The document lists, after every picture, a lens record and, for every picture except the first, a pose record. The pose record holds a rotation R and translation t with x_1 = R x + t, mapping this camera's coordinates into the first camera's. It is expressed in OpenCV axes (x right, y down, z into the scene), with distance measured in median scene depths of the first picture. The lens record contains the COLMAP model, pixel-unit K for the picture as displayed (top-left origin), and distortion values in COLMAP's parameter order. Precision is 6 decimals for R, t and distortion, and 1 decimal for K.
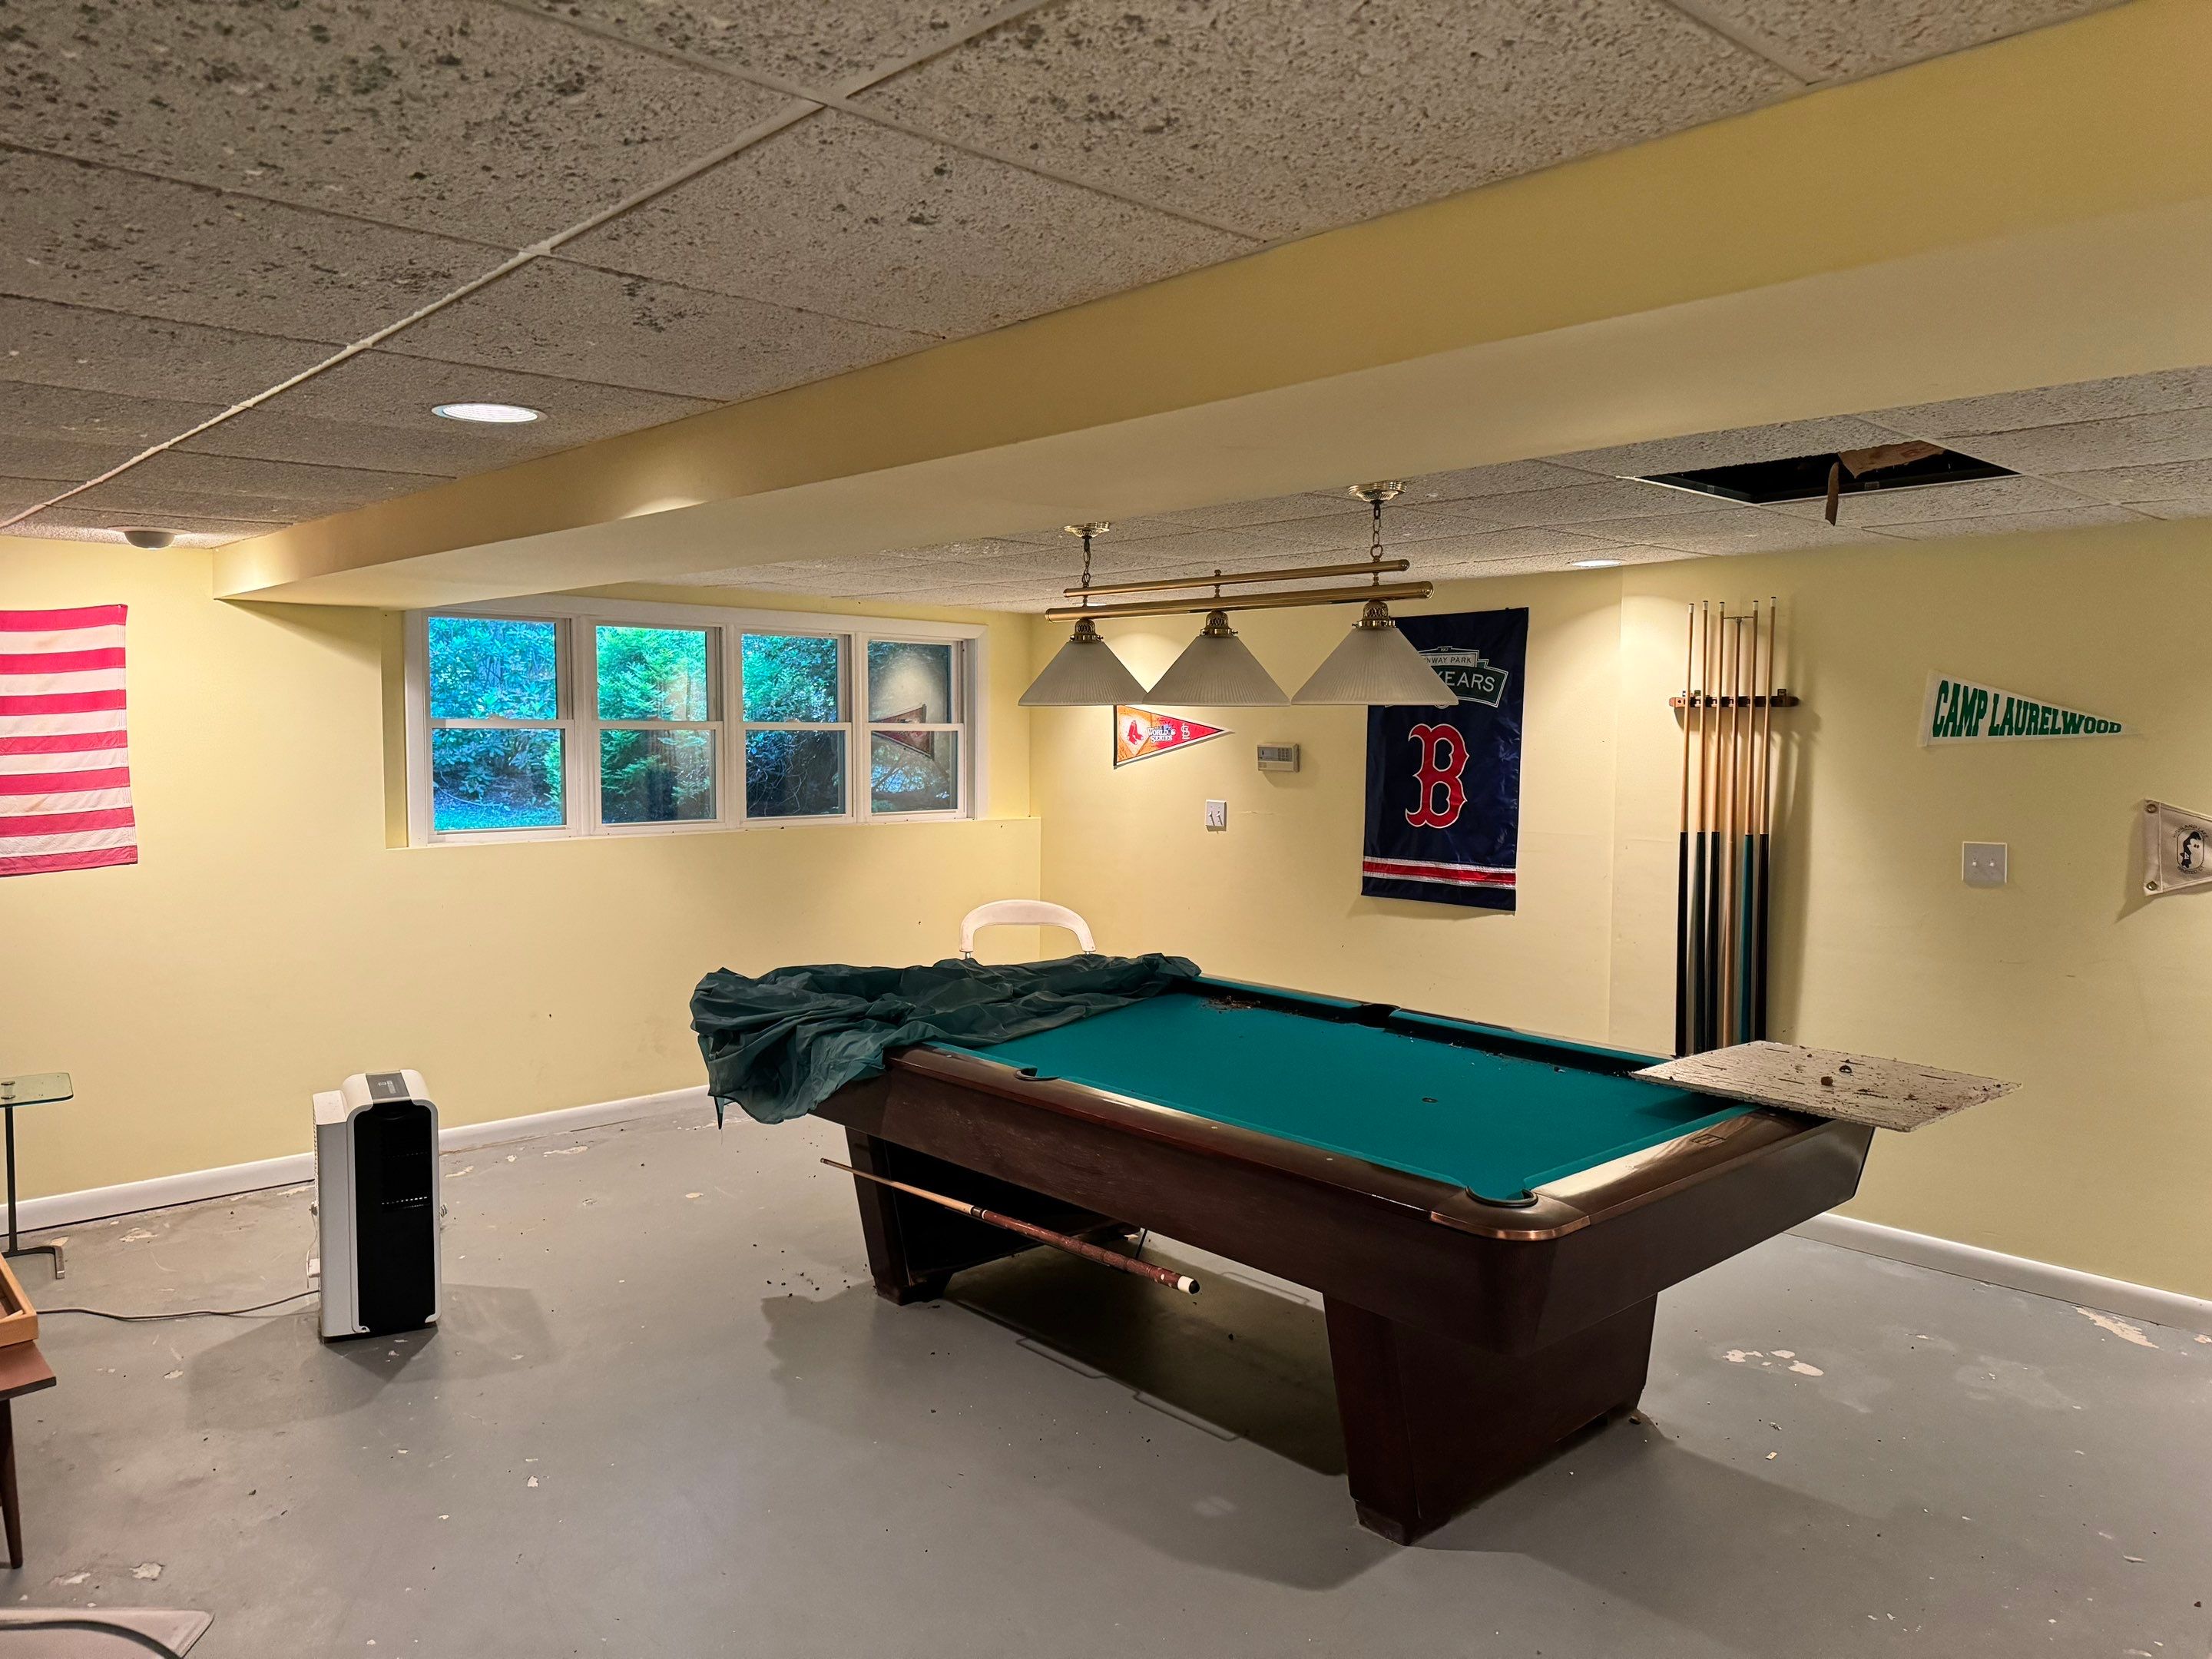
lens RADIAL K [[1559.0, 0, 1086.9], [0, 1559.0, 828.0], [0, 0, 1]] dist [0.067584, -0.072907]
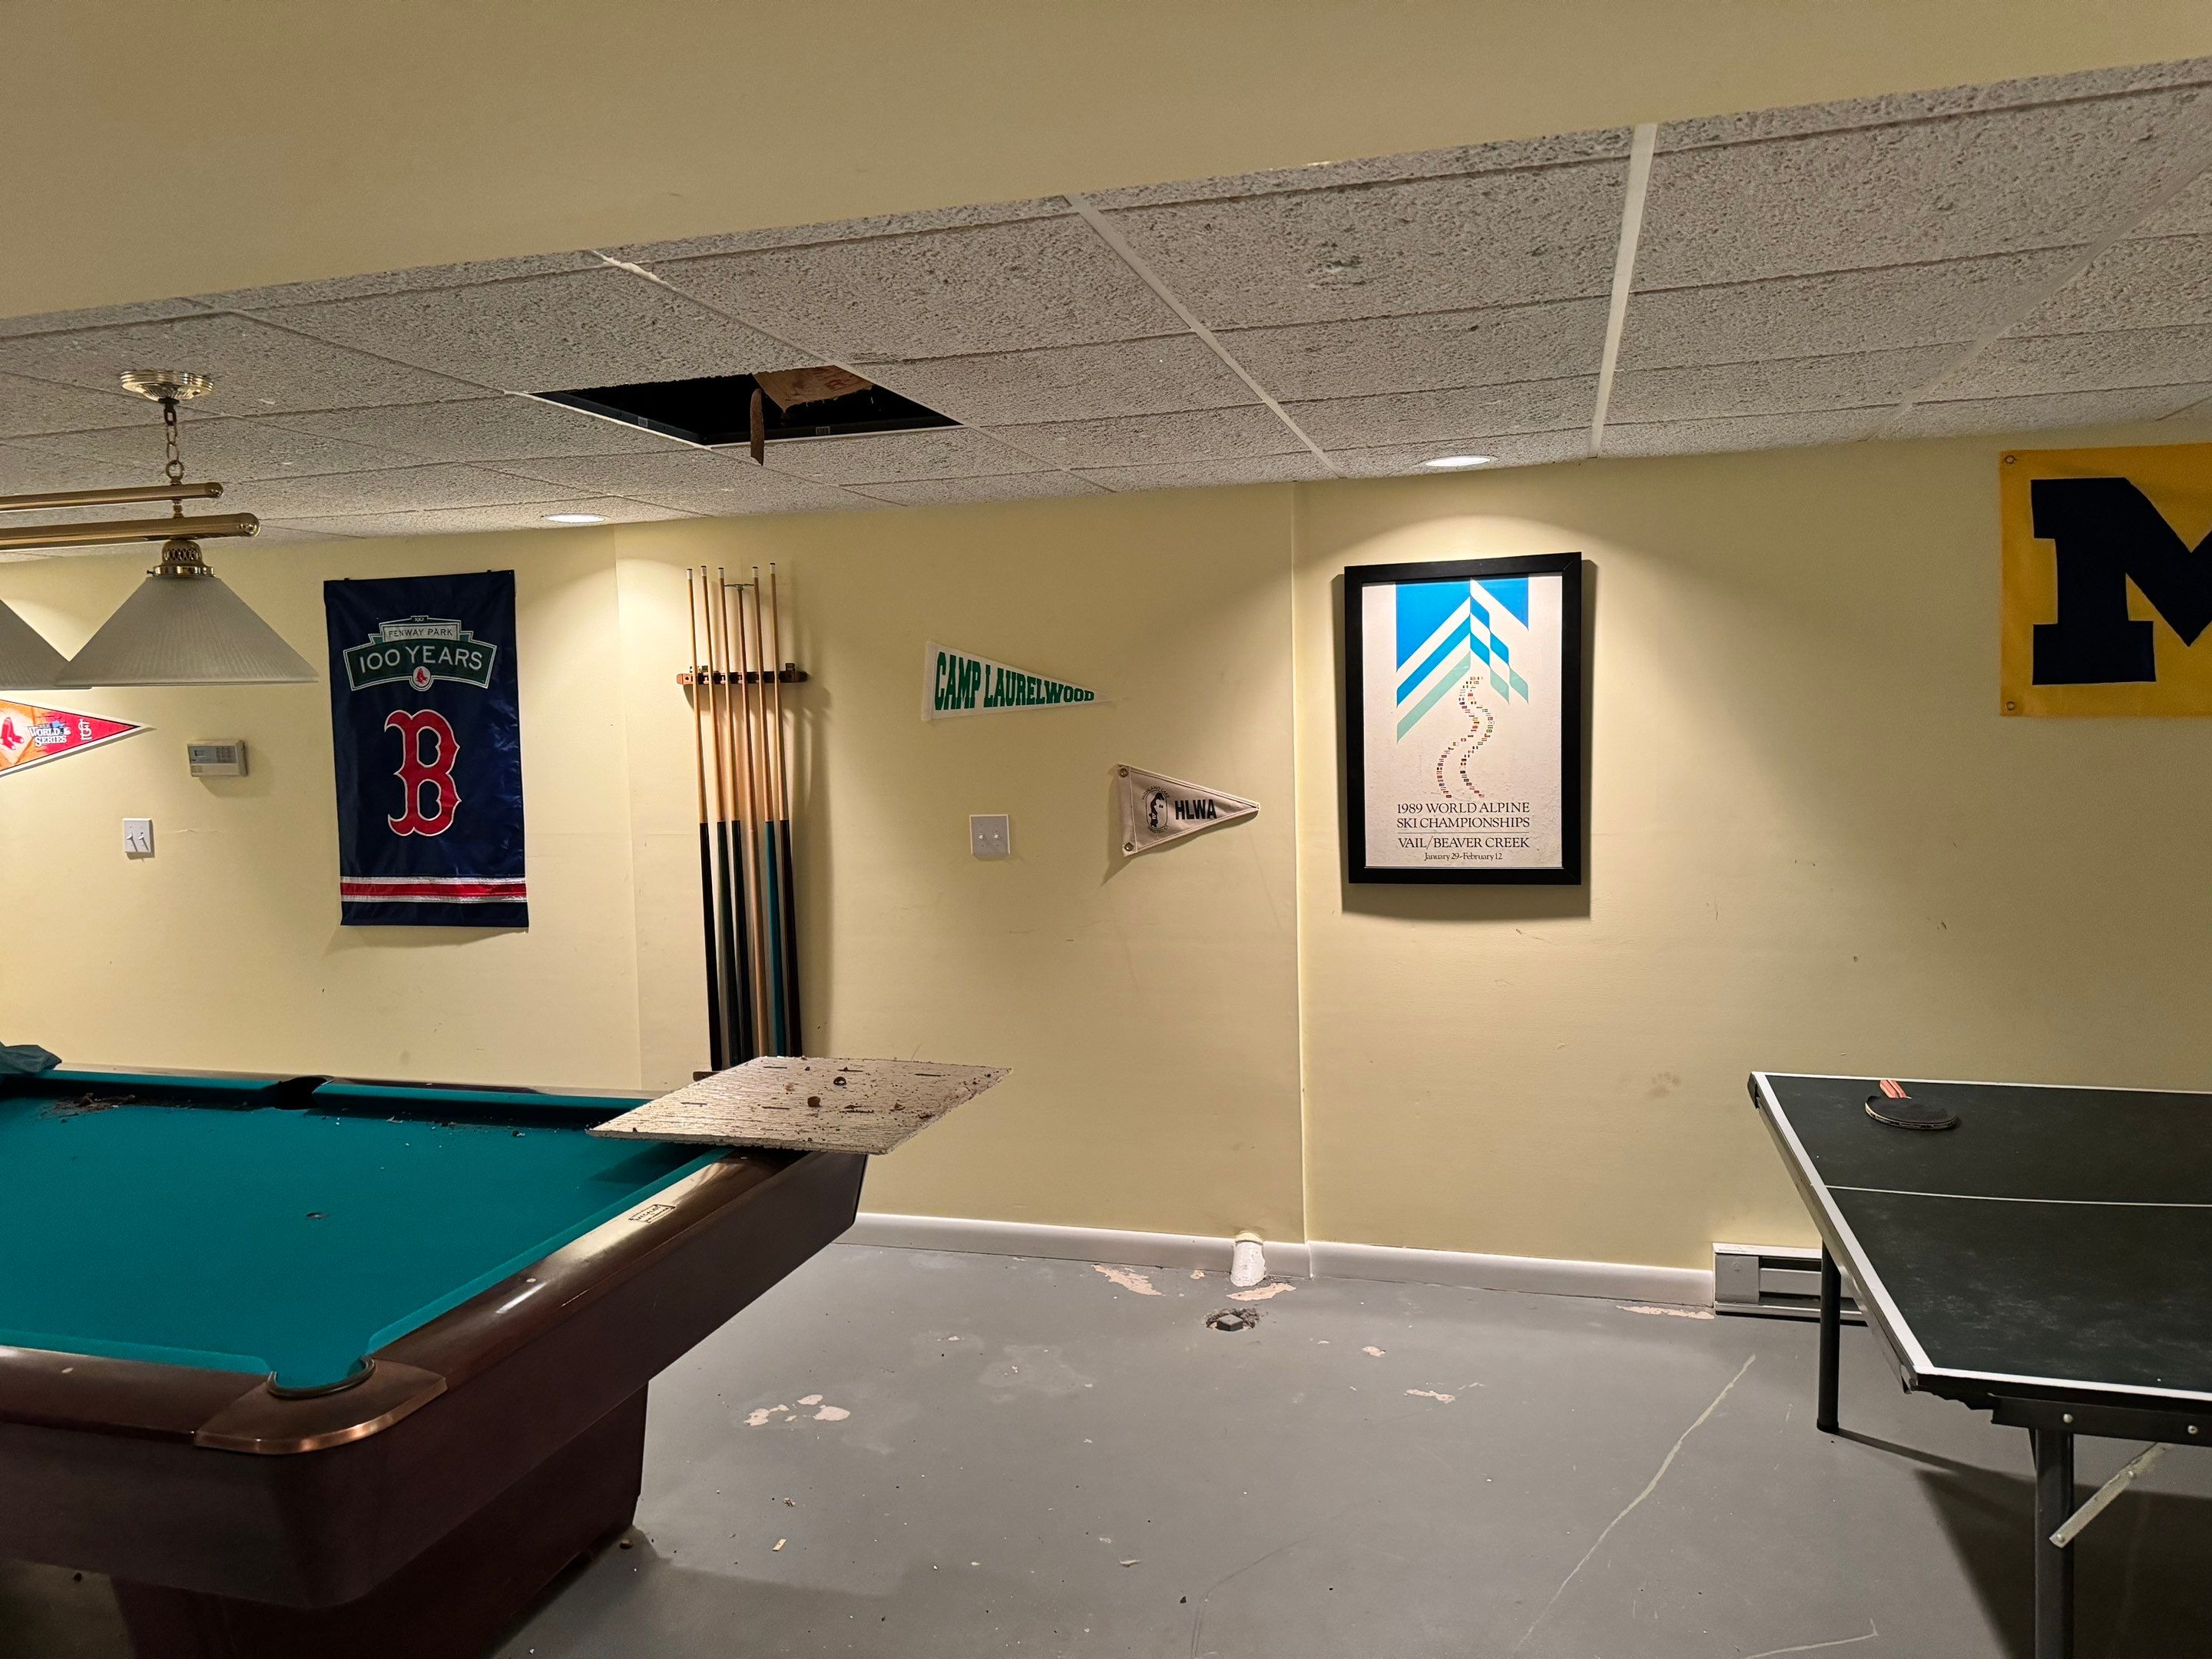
lens RADIAL K [[1559.0, 0, 1106.6], [0, 1559.0, 816.9], [0, 0, 1]] dist [0.067584, -0.072907]
pose [[0.854961, -0.065177, 0.514581, 0.133484], [0.064607, 0.997729, 0.019031, -0.003533], [-0.514653, 0.016975, 0.857230, 0.129339]]
